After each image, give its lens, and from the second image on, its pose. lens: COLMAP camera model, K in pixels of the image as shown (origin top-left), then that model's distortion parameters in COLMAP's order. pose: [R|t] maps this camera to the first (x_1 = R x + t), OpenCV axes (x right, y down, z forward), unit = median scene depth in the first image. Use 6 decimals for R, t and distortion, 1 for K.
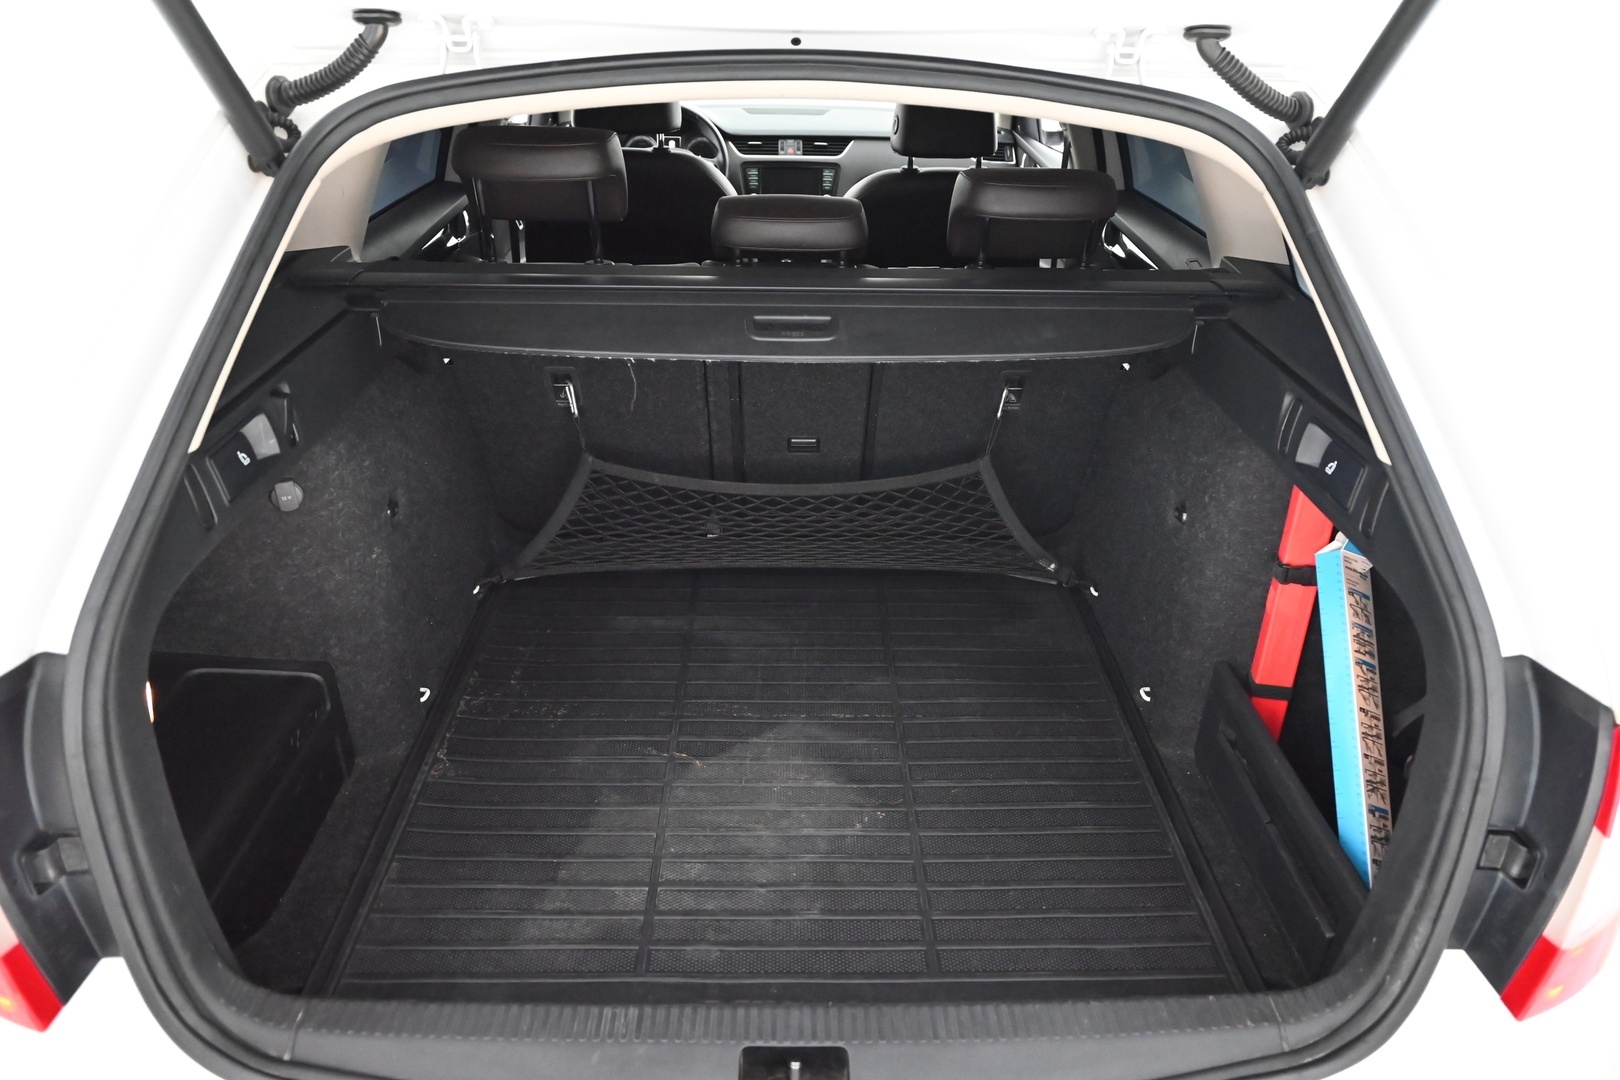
lens RADIAL K [[1118.6, 0, 812.1], [0, 1118.6, 544.1], [0, 0, 1]] dist [0.008936, 0.002196]
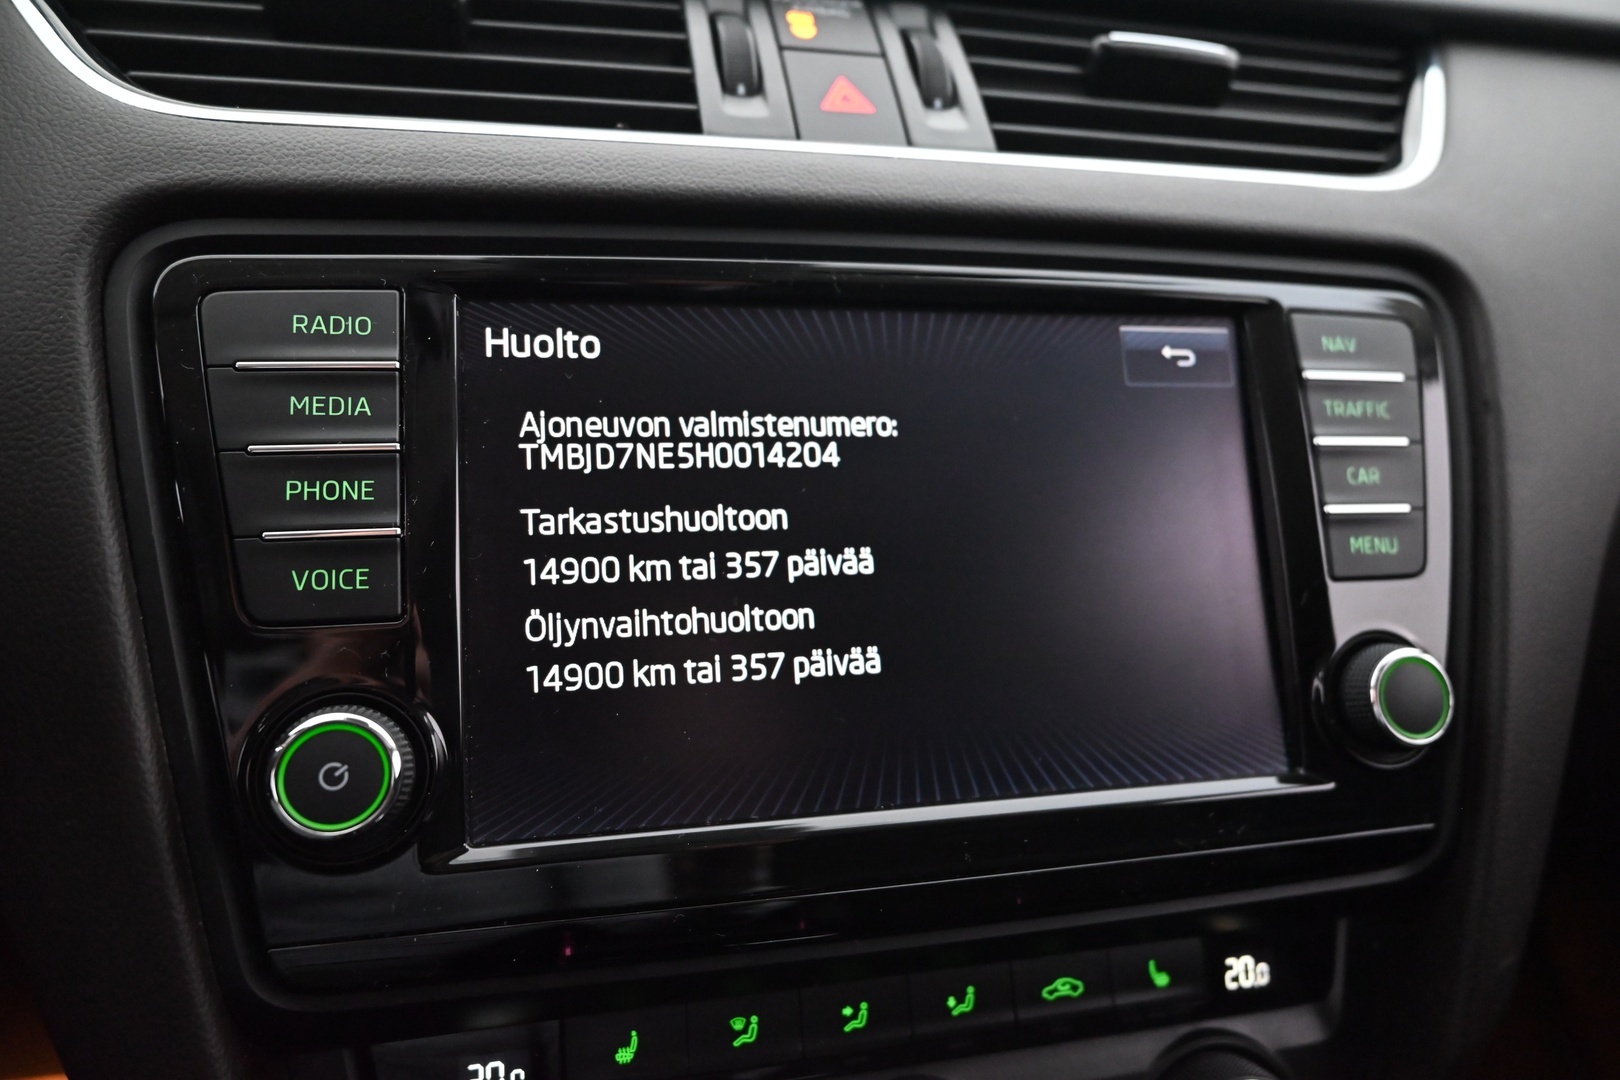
lens RADIAL K [[1118.6, 0, 817.1], [0, 1118.6, 539.0], [0, 0, 1]] dist [0.008936, 0.002196]
pose [[0.969852, -0.042281, 0.239999, -0.041496], [0.097583, 0.969810, -0.223487, -0.304315], [-0.223304, 0.240170, 0.944698, 0.935736]]
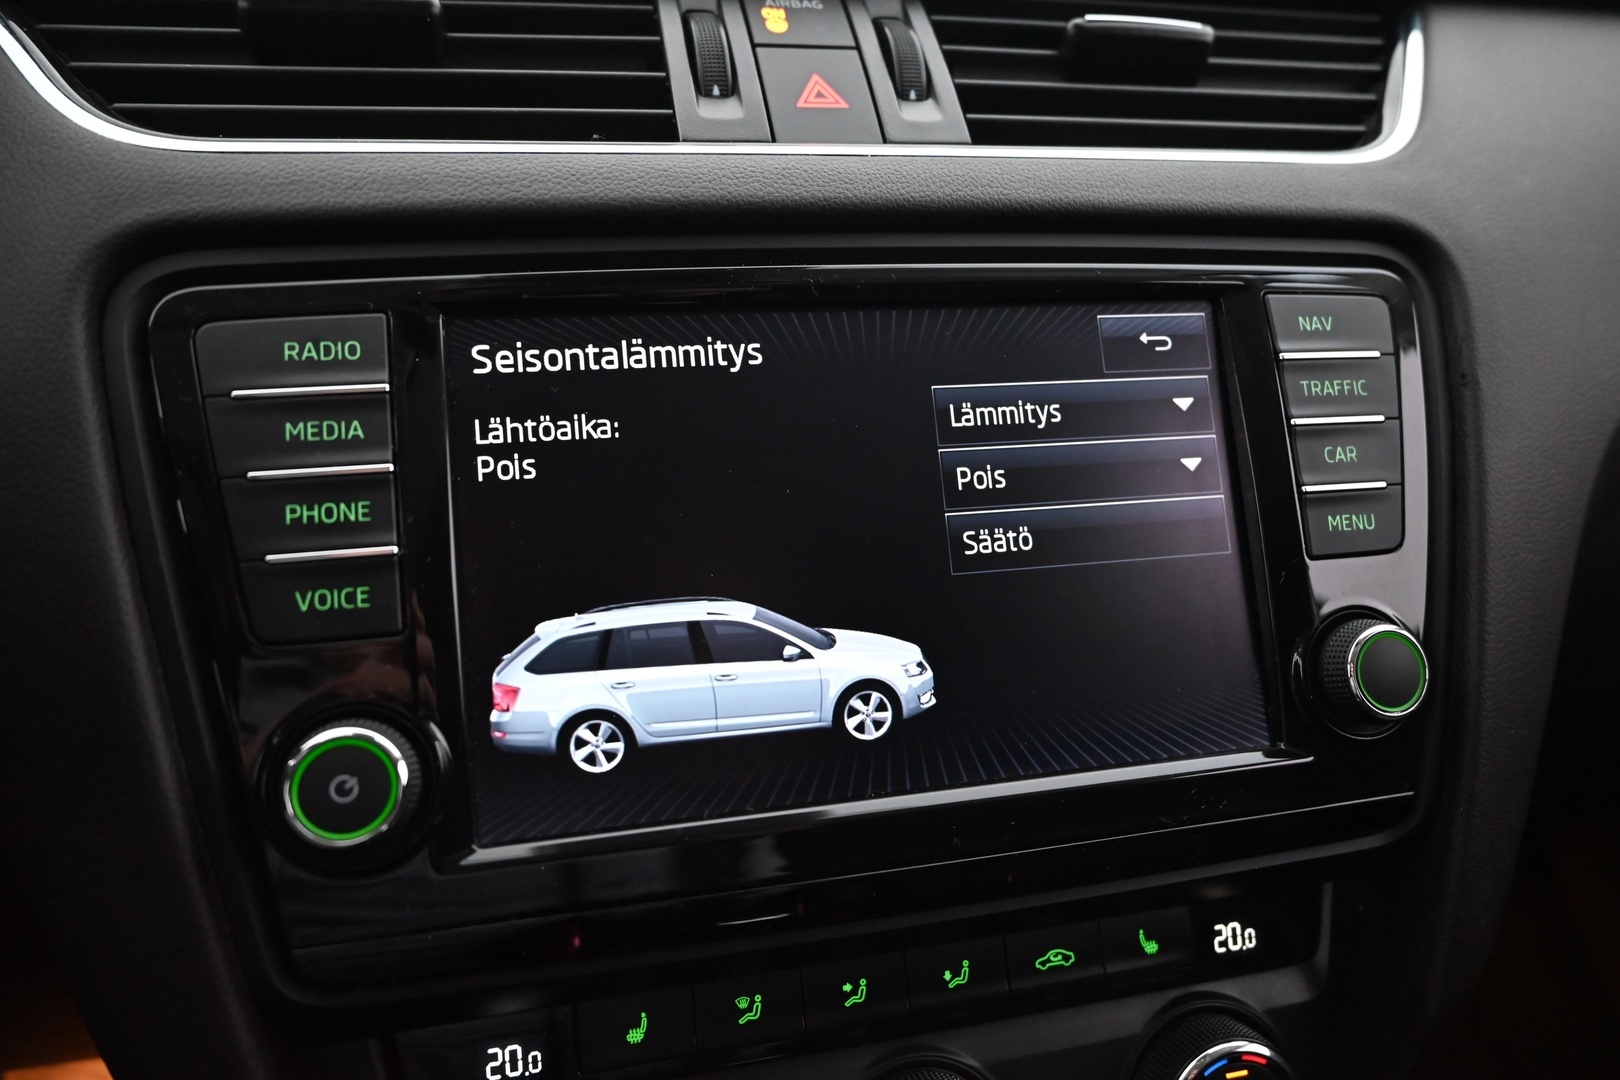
lens RADIAL K [[1118.6, 0, 818.0], [0, 1118.6, 540.3], [0, 0, 1]] dist [0.008936, 0.002196]
pose [[0.971297, -0.084272, 0.222440, -0.039781], [0.126665, 0.974769, -0.183798, -0.306448], [-0.201339, 0.206698, 0.957465, 0.932756]]
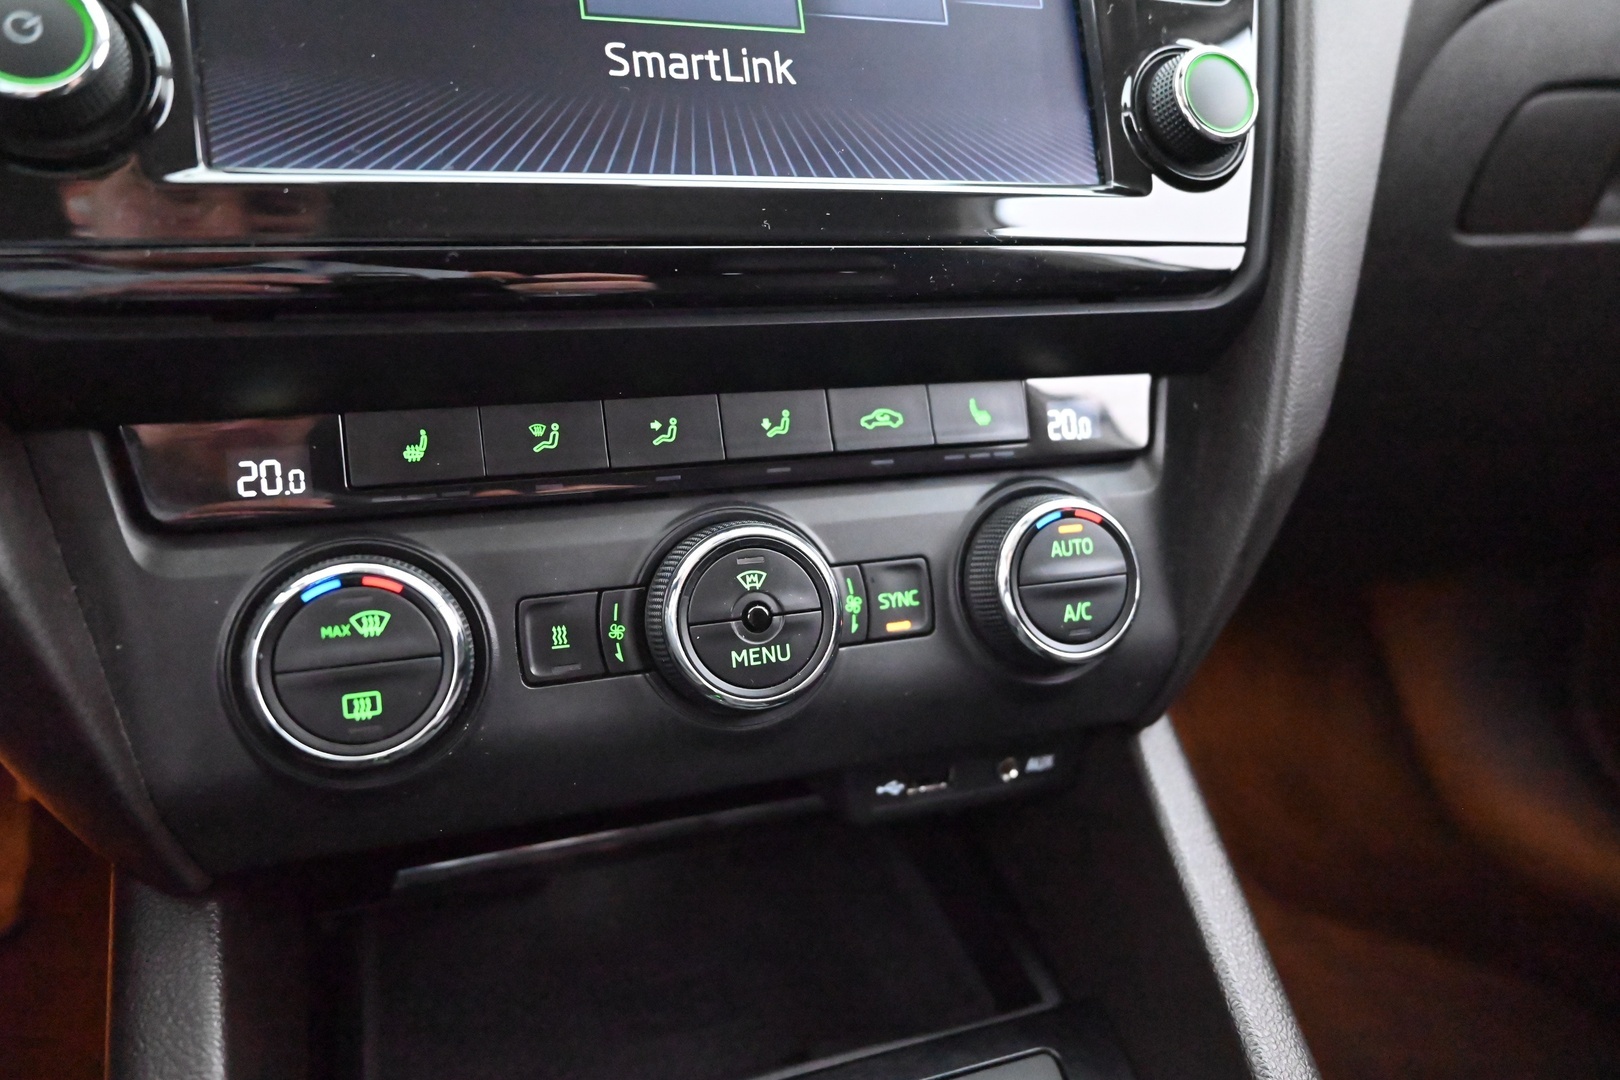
lens RADIAL K [[1118.6, 0, 804.3], [0, 1118.6, 554.5], [0, 0, 1]] dist [0.008936, 0.002196]
pose [[0.941951, -0.109231, 0.317484, -0.037812], [0.165527, 0.973776, -0.156078, -0.271569], [-0.292110, 0.199570, 0.935331, 0.944875]]
